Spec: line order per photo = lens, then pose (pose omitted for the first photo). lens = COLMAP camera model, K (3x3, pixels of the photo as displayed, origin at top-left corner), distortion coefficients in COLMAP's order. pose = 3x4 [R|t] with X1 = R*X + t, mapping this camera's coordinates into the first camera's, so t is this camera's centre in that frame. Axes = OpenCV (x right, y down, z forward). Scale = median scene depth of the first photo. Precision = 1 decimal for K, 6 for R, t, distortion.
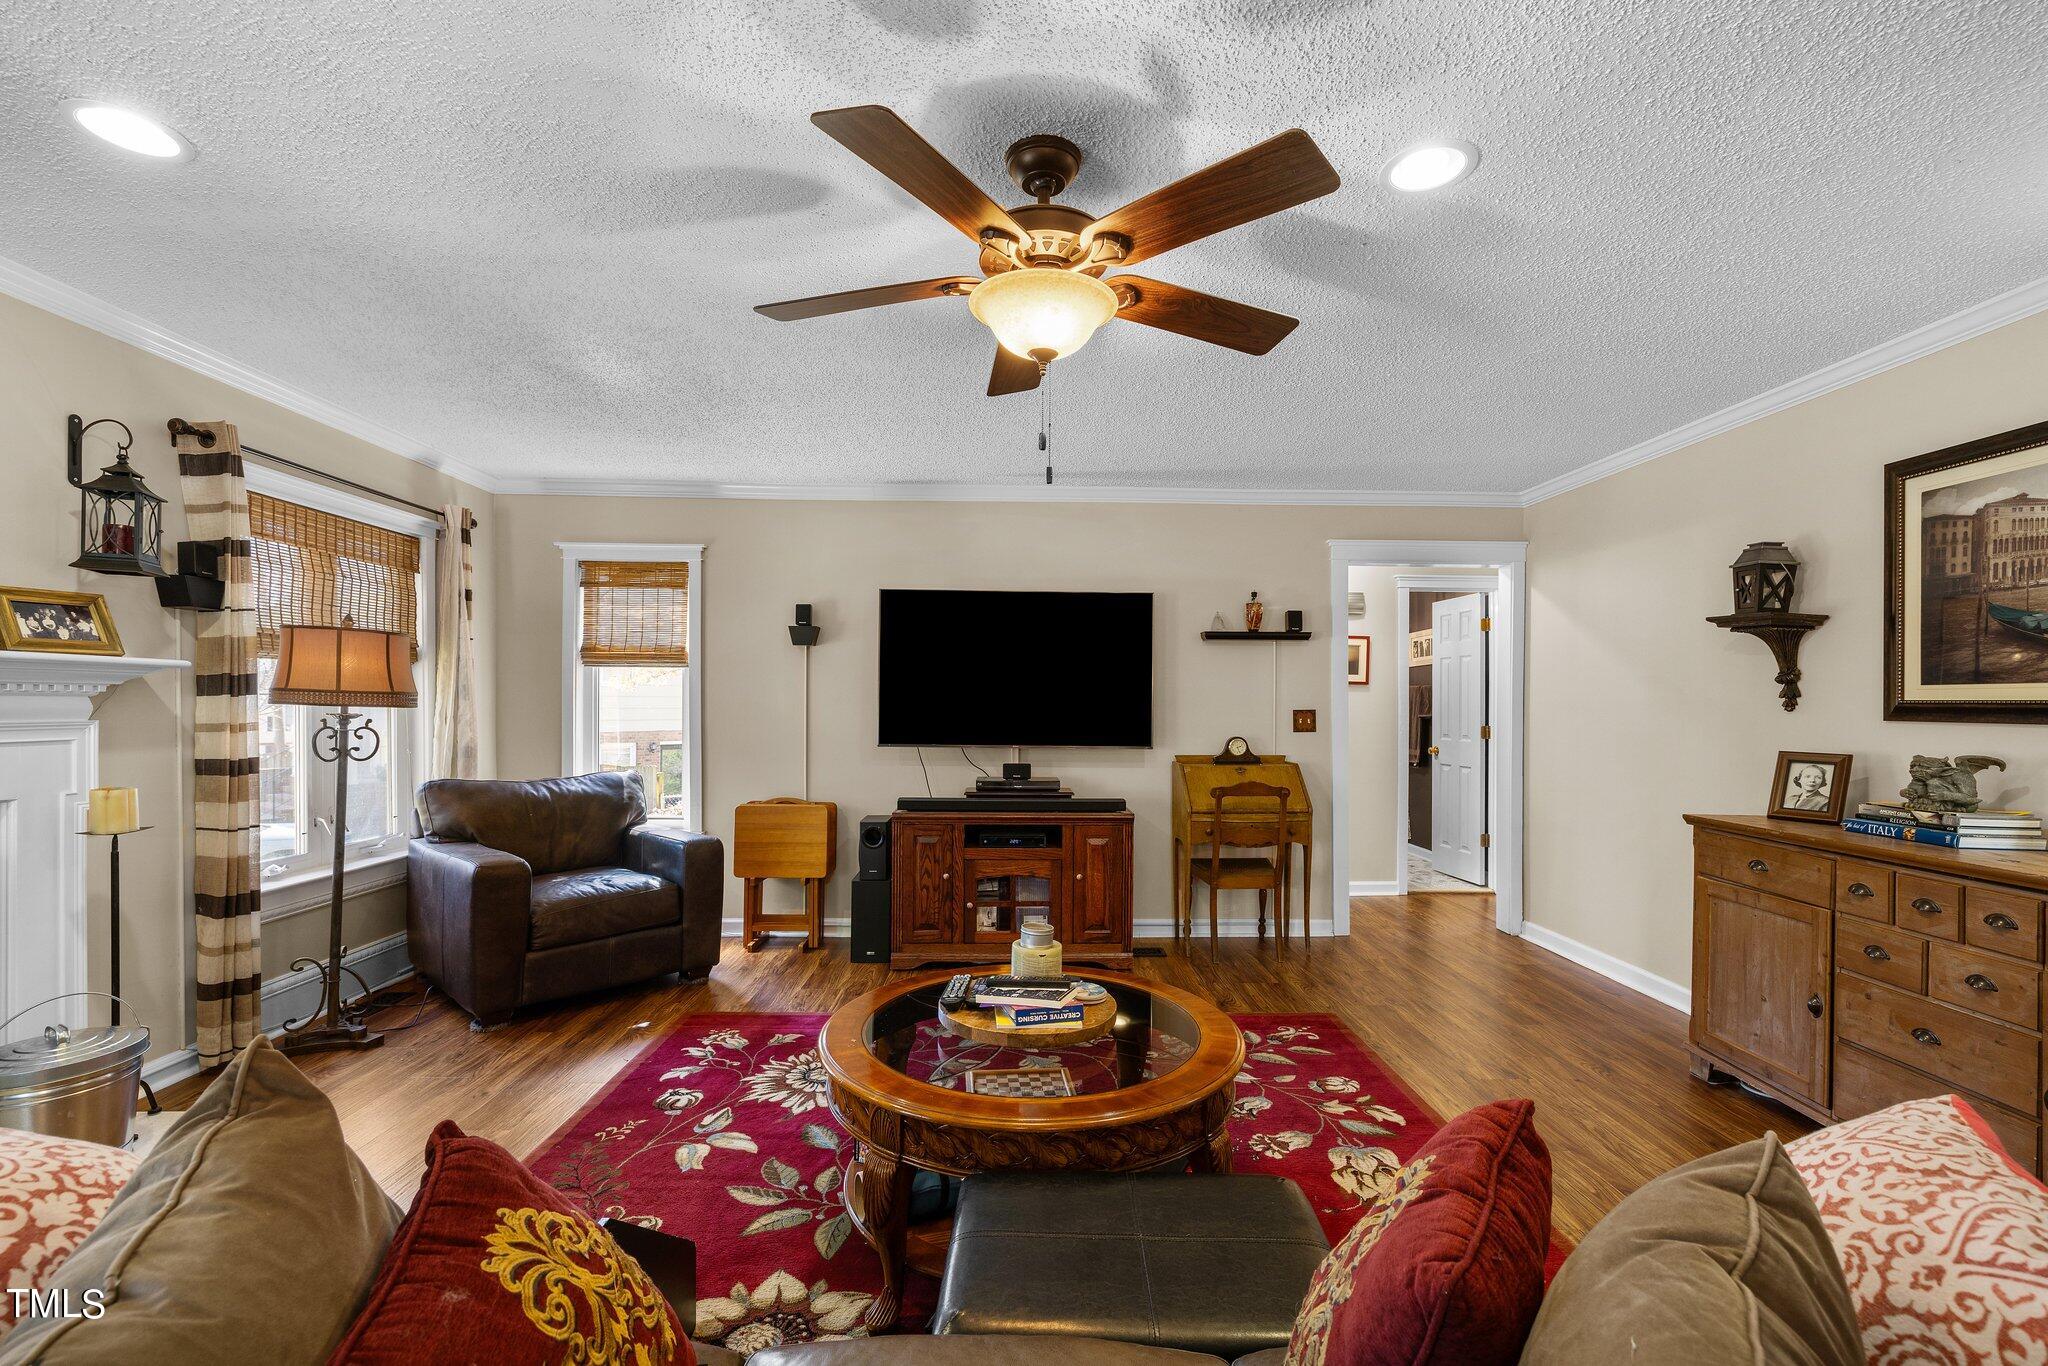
lens RADIAL K [[876.9, 0, 1032.2], [0, 876.9, 699.7], [0, 0, 1]] dist [0.000235, 0.000727]
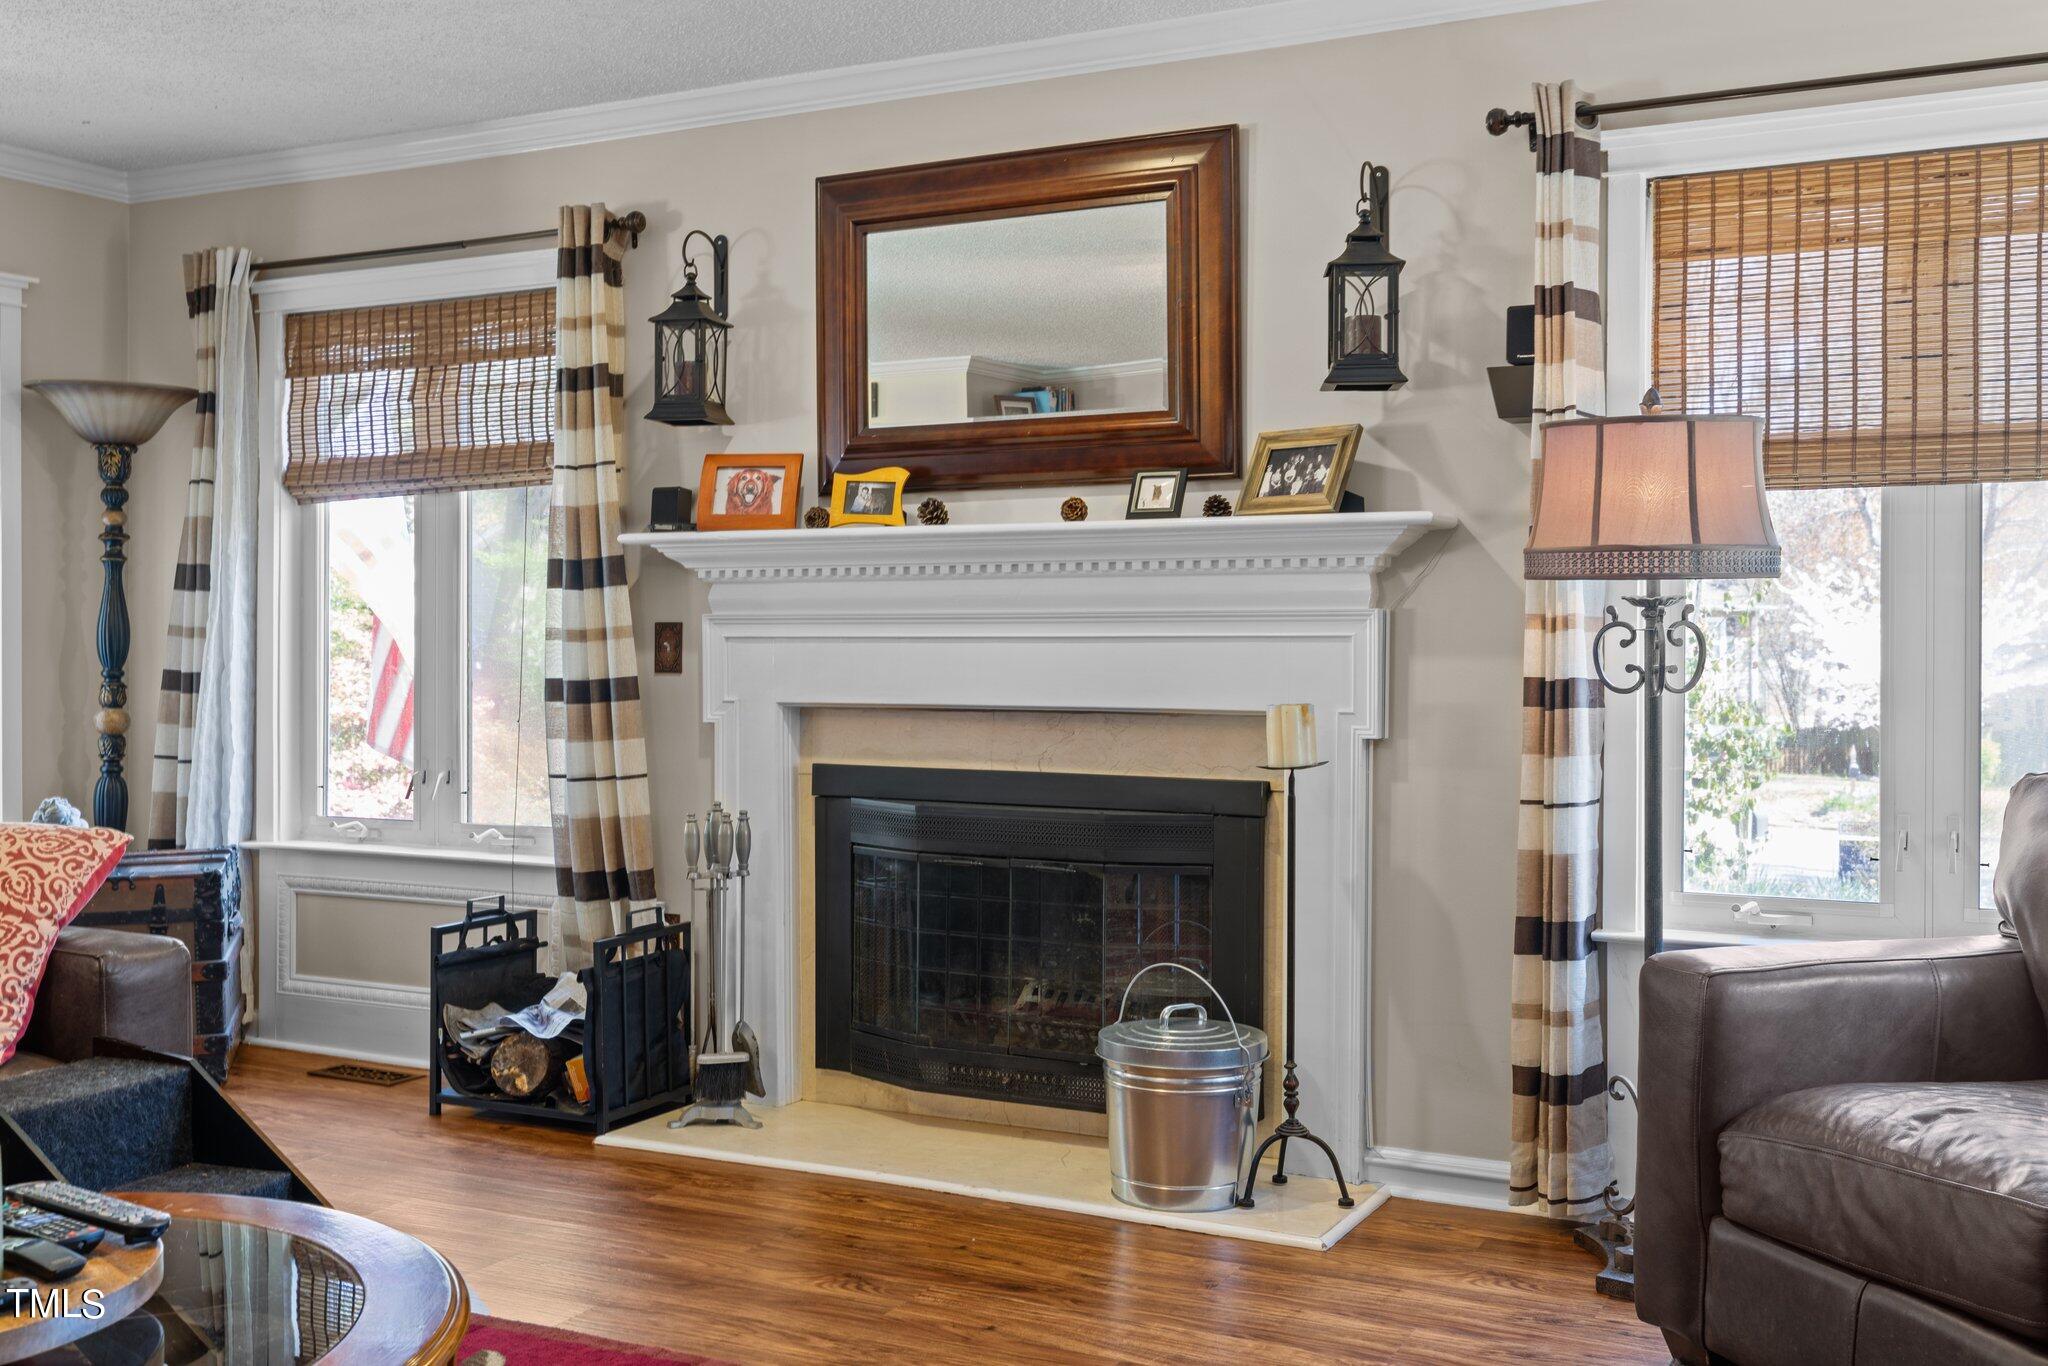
lens RADIAL K [[2006.8, 0, 1017.7], [0, 2006.8, 650.5], [0, 0, 1]] dist [-0.006276, 0.000689]
pose [[-0.477975, 0.001543, -0.878372, 0.348300], [0.002510, 0.999997, 0.000391, 0.044485], [0.878370, -0.002018, -0.477978, 1.209193]]
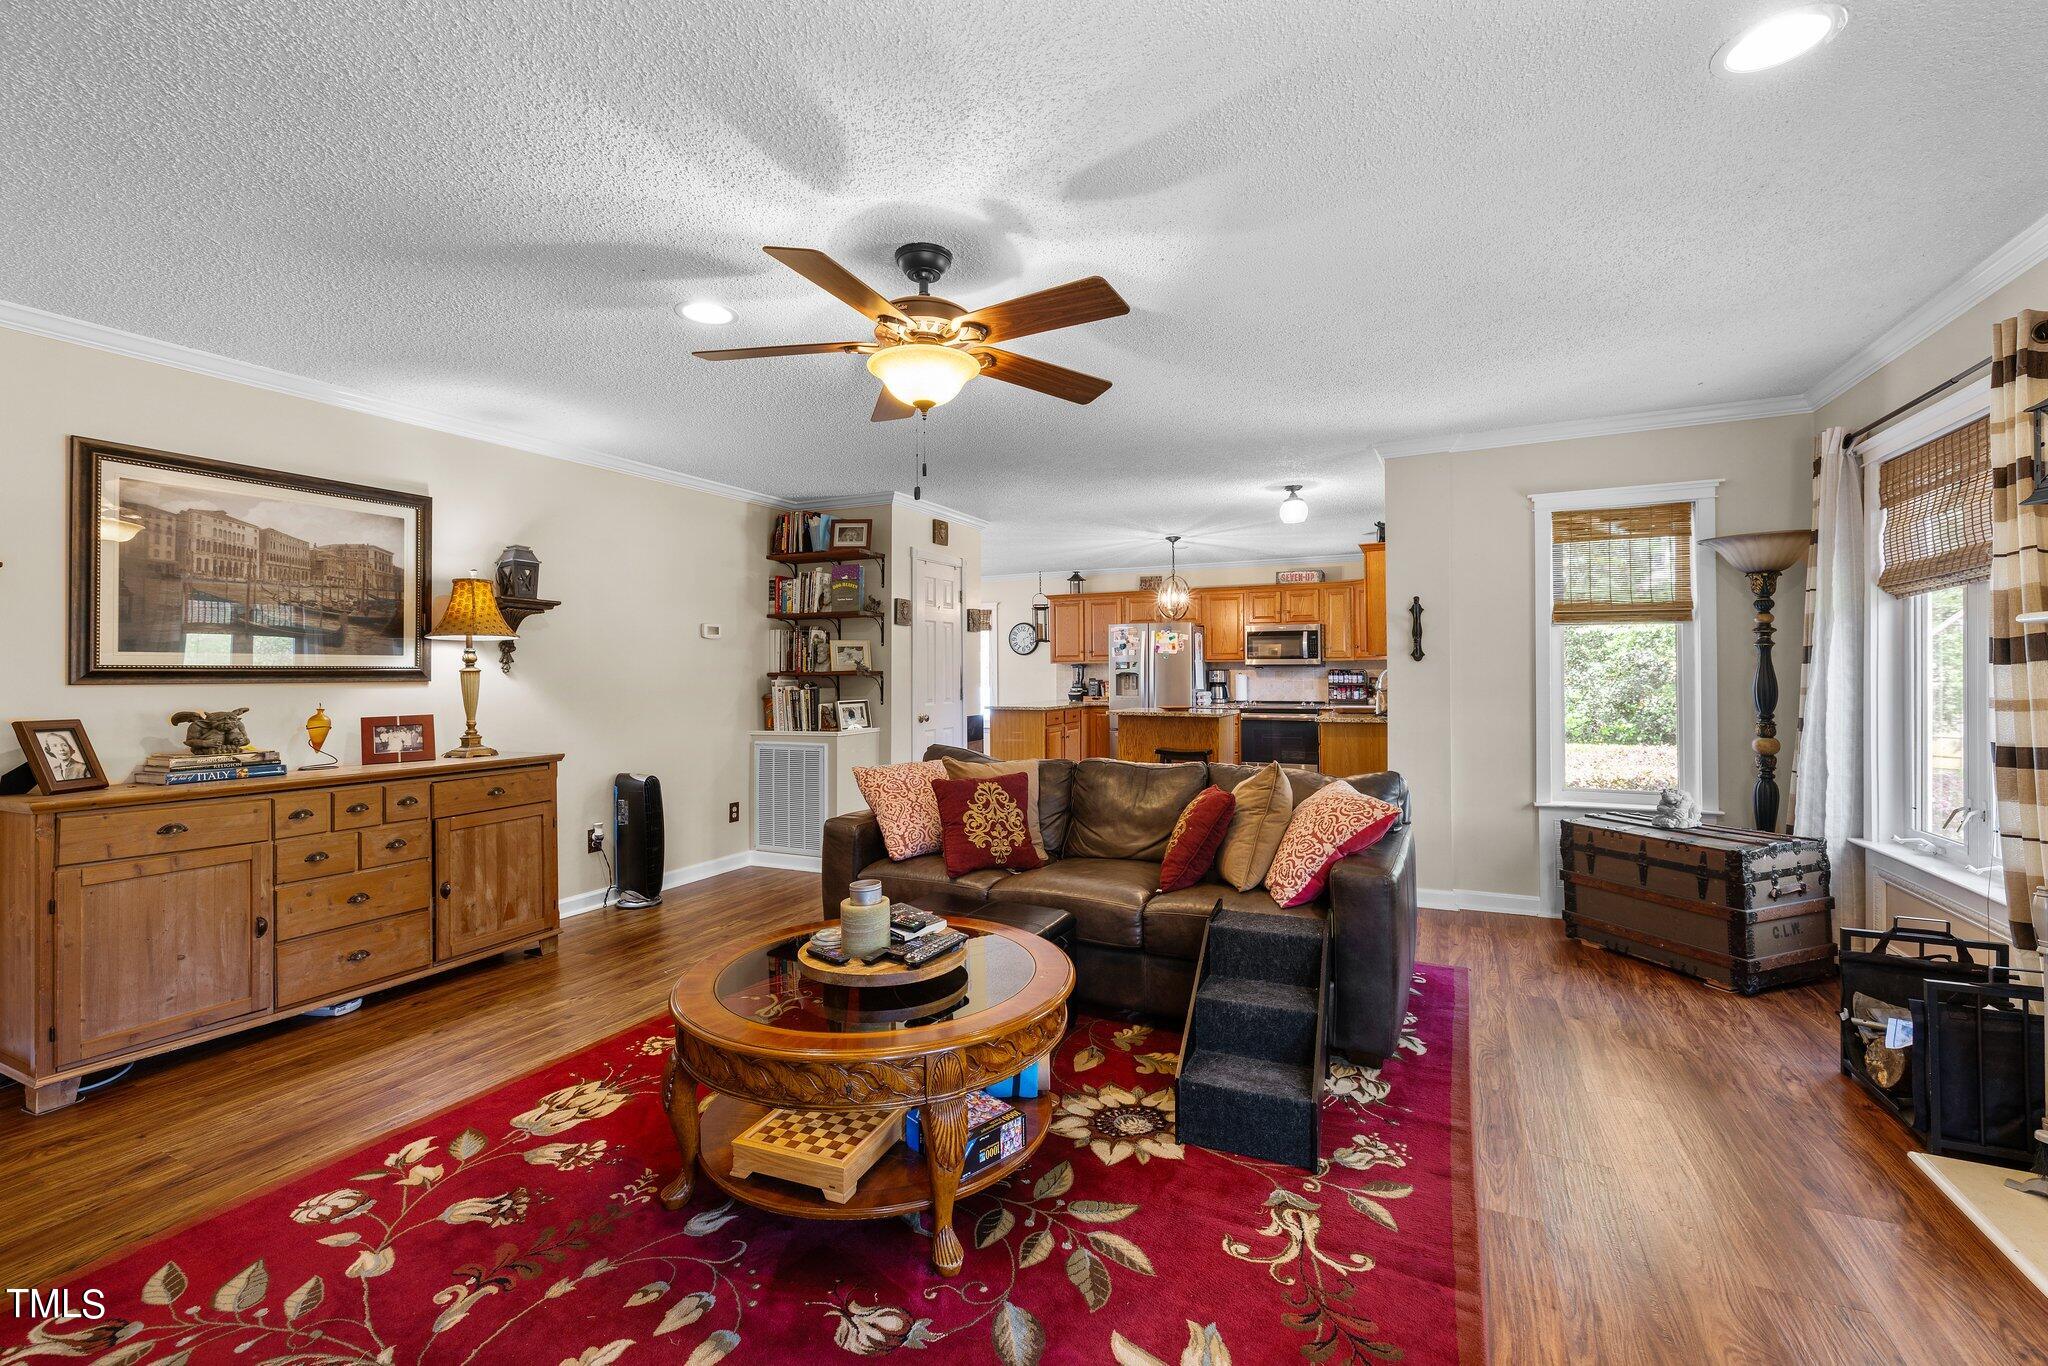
lens RADIAL K [[865.7, 0, 1023.0], [0, 865.7, 661.7], [0, 0, 1]] dist [0.000444, 0.000077]
pose [[-0.889655, 0.004203, 0.456613, -0.416871], [-0.001875, 0.999916, -0.012856, 0.006895], [-0.456629, -0.012293, -0.889572, 1.217258]]
